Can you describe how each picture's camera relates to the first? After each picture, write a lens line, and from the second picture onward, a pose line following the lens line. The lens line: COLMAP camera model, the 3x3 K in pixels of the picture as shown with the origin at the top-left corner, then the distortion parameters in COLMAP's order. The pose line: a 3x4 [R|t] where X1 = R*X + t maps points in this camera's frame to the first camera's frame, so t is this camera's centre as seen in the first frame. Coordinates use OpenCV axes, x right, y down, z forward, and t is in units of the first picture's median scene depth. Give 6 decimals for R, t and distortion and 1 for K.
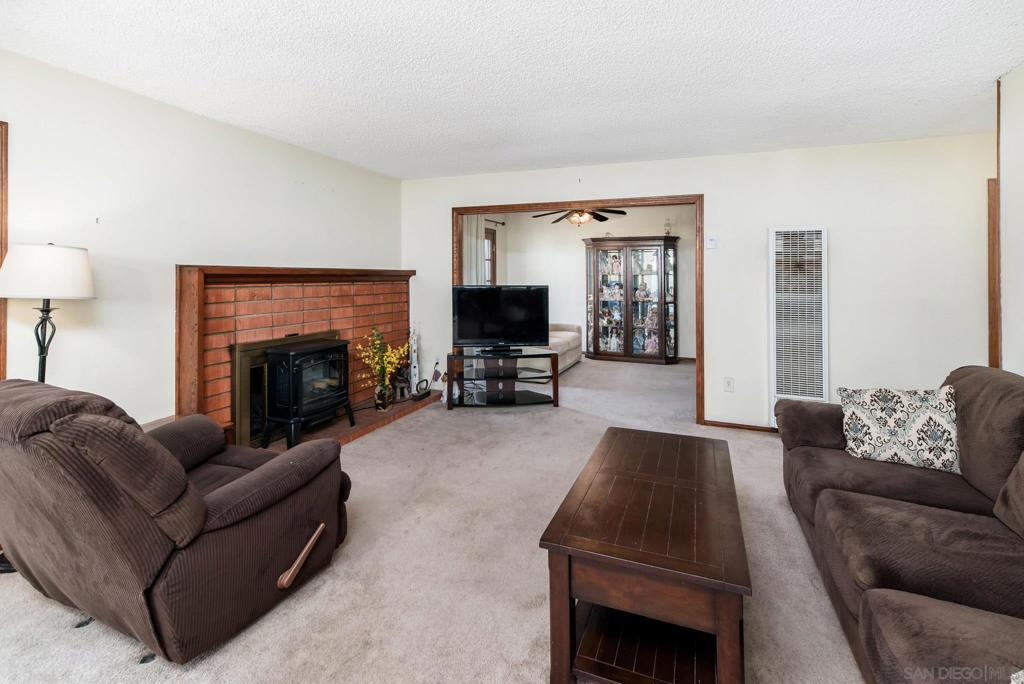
lens RADIAL K [[456.2, 0, 508.0], [0, 456.2, 274.7], [0, 0, 1]] dist [0.000811, 0.000164]
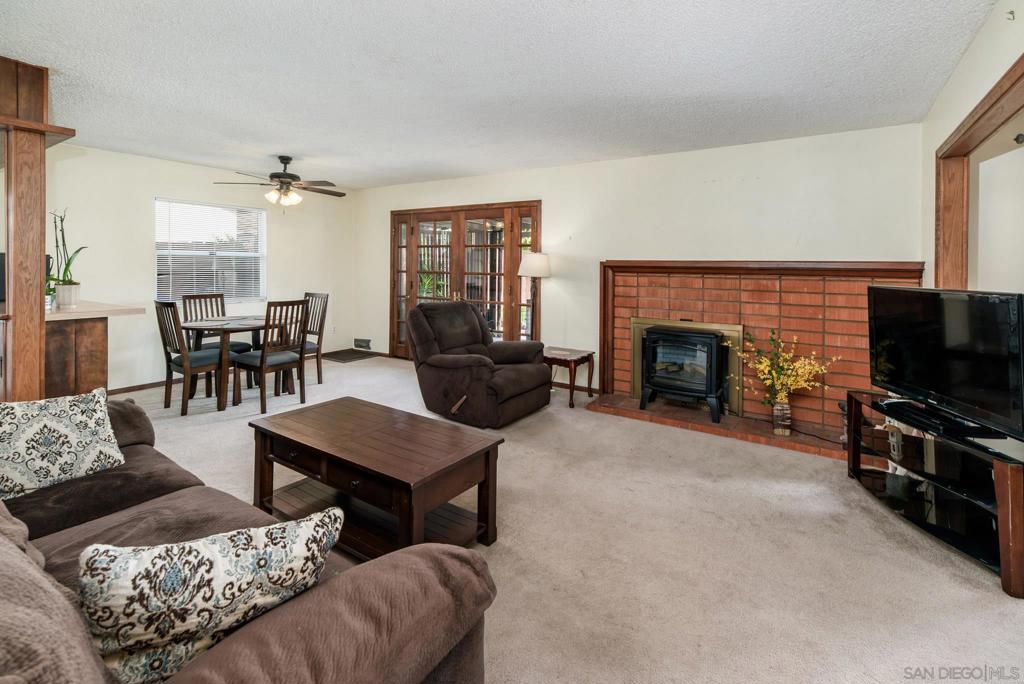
lens RADIAL K [[474.3, 0, 516.1], [0, 474.3, 270.0], [0, 0, 1]] dist [0.002078, 0.000244]
pose [[-0.185394, 0.009476, -0.982619, 0.538695], [-0.007479, 0.999911, 0.011054, -0.002056], [0.982636, 0.009399, -0.185307, 0.559773]]
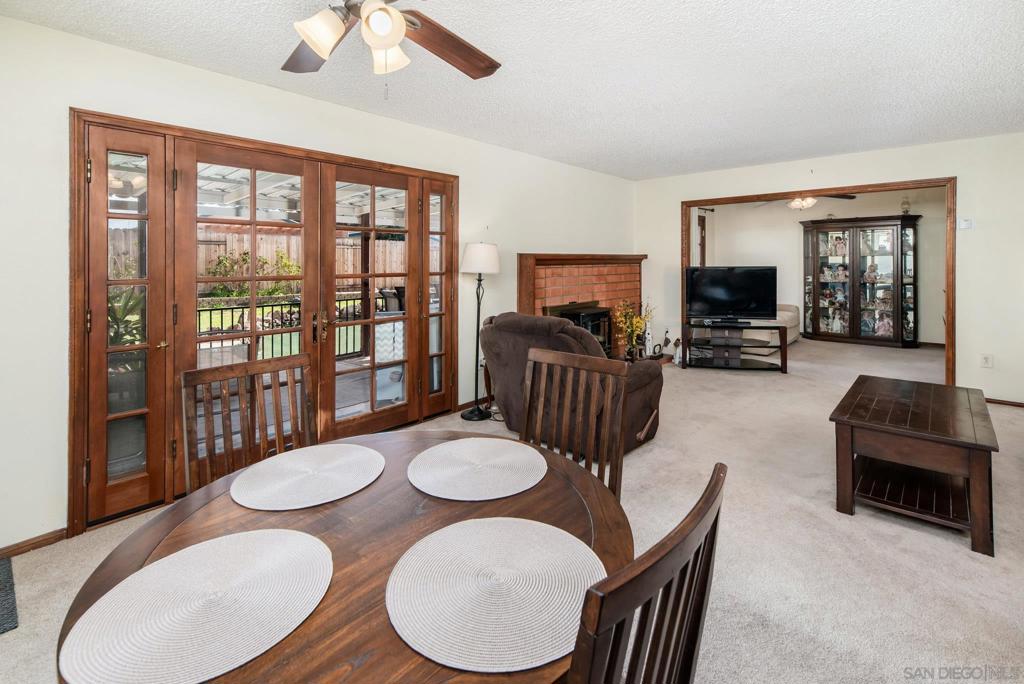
lens RADIAL K [[452.3, 0, 511.6], [0, 452.3, 270.0], [0, 0, 1]] dist [0.011241, 0.000185]
pose [[0.935544, -0.004426, -0.353182, -0.112710], [0.012454, 0.999713, 0.020463, 0.001744], [0.352990, -0.023543, 0.935331, -0.249373]]
